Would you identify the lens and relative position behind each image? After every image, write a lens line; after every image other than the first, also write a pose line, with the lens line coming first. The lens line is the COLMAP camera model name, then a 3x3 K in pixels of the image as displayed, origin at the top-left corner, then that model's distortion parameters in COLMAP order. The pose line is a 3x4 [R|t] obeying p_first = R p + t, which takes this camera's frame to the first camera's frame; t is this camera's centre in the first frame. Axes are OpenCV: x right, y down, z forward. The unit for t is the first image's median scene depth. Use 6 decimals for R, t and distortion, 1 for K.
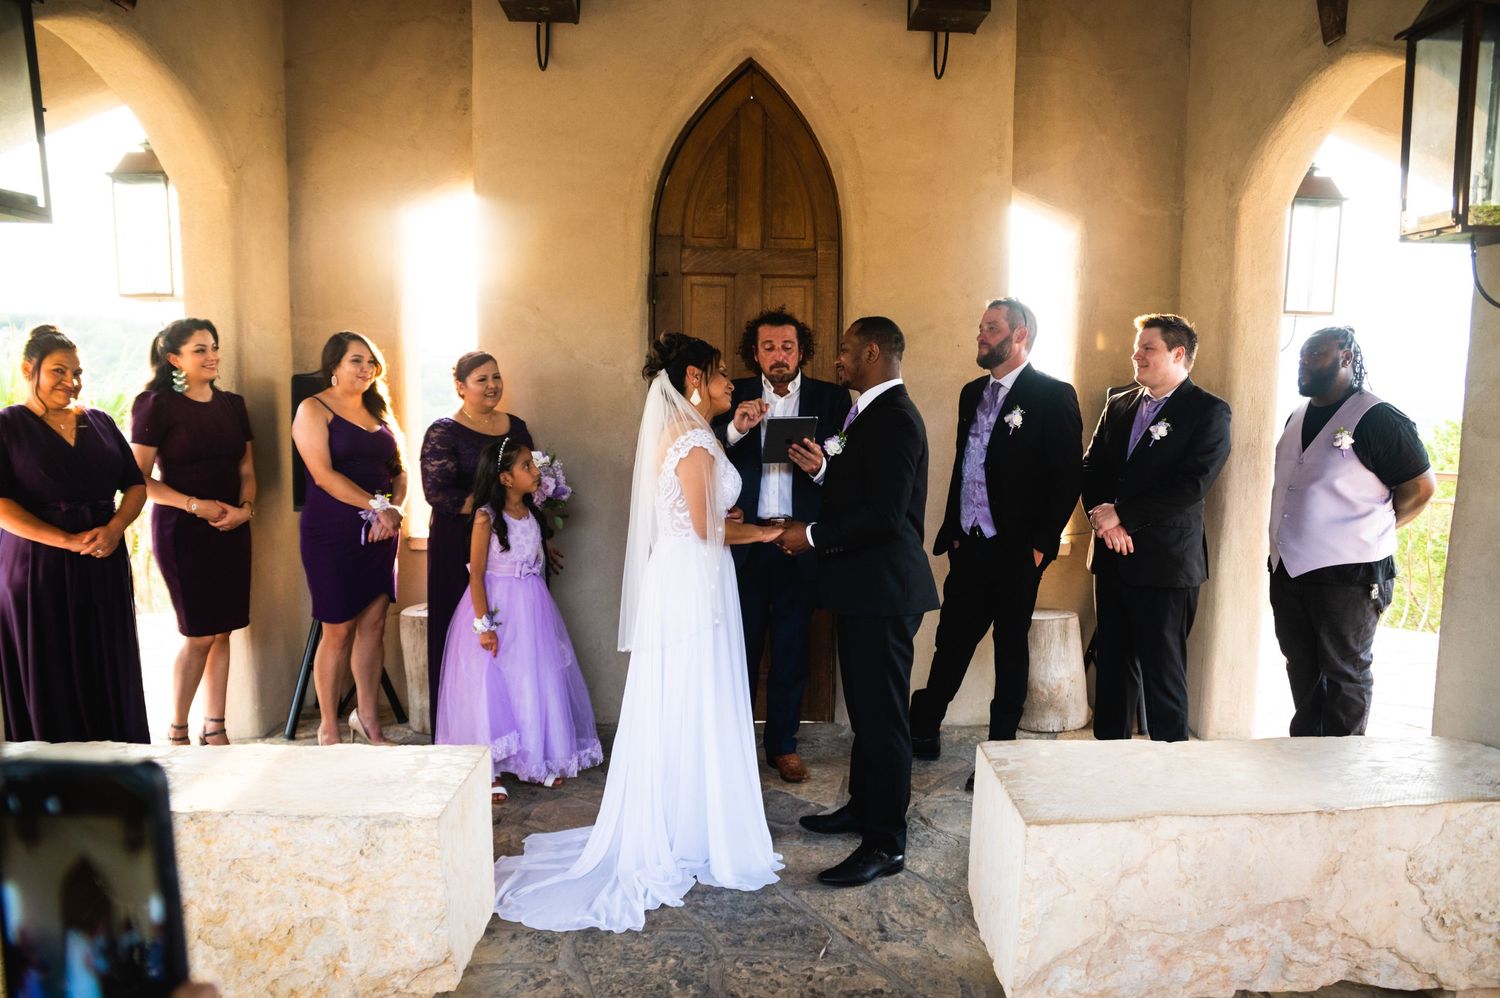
lens RADIAL K [[1049.1, 0, 750.0], [0, 1049.1, 499.0], [0, 0, 1]] dist [-0.005367, -0.001146]
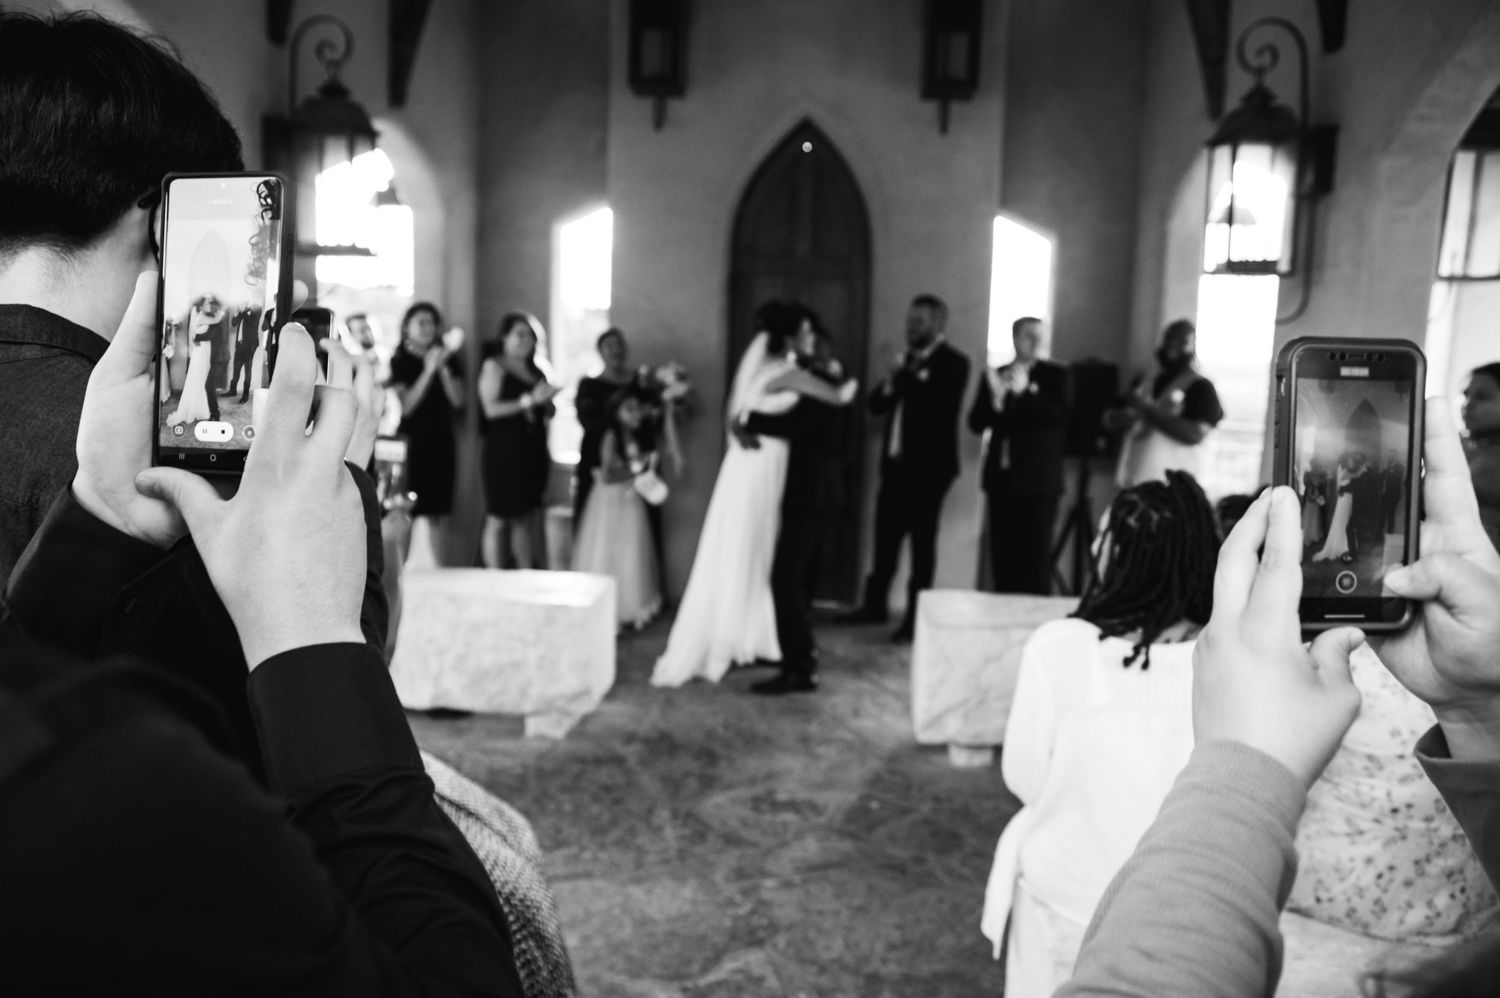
lens RADIAL K [[1049.1, 0, 750.0], [0, 1049.1, 499.0], [0, 0, 1]] dist [-0.005367, -0.001146]
pose [[0.995229, 0.038030, -0.089847, 0.070075], [-0.034396, 0.998540, 0.041658, 0.025697], [0.091301, -0.038369, 0.995084, -0.405911]]
